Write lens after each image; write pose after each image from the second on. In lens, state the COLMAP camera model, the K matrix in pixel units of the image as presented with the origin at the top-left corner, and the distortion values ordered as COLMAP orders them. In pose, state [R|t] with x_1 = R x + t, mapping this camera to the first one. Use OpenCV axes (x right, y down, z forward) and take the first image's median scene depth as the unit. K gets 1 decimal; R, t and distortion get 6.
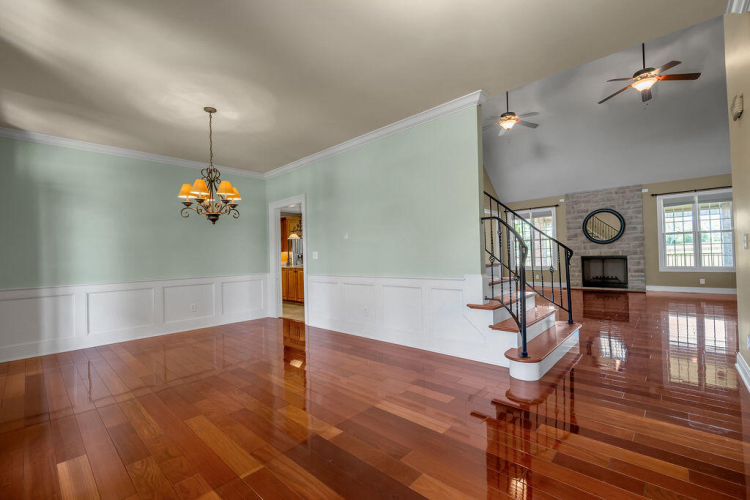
lens RADIAL K [[326.4, 0, 375.0], [0, 326.4, 250.0], [0, 0, 1]] dist [-0.003271, -0.000323]
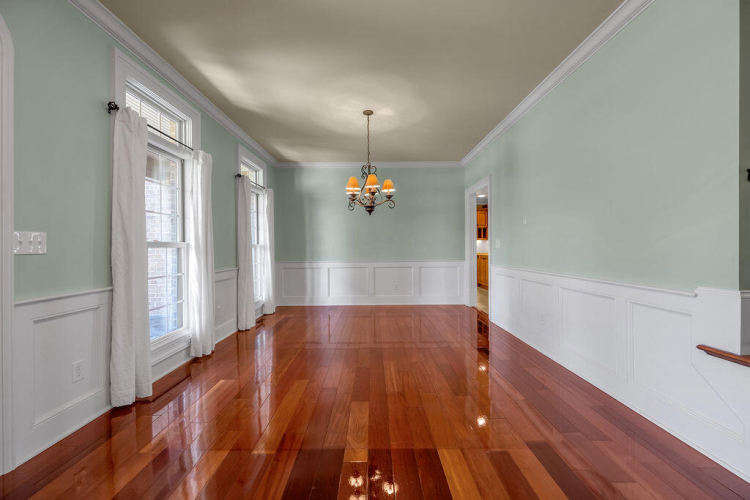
lens RADIAL K [[297.2, 0, 374.3], [0, 297.2, 247.6], [0, 0, 1]] dist [0.000176, 0.000041]
pose [[0.683799, 0.024261, -0.729267, 0.190871], [0.000587, 0.999428, 0.033799, -0.001147], [0.729671, -0.023540, 0.683393, 0.223680]]
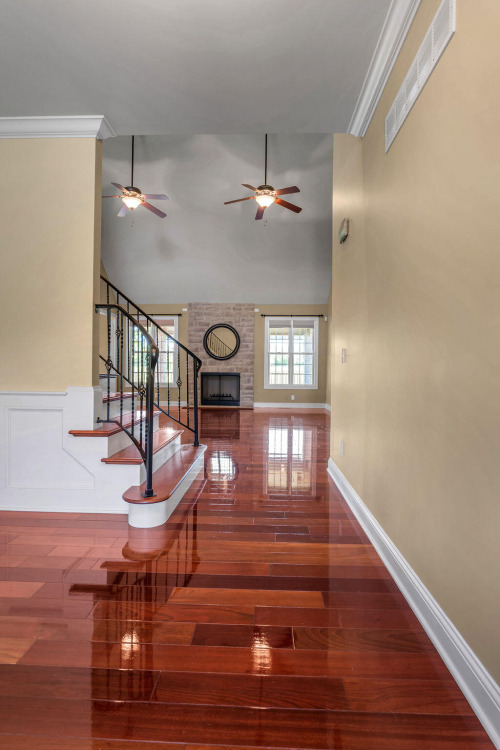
lens RADIAL K [[383.9, 0, 250.0], [0, 383.9, 375.0], [0, 0, 1]] dist [-0.002639, -0.000387]
pose [[0.754030, 0.028550, 0.656219, 0.030013], [-0.040781, 0.999162, 0.003389, 0.023632], [-0.655572, -0.029317, 0.754563, 0.117177]]
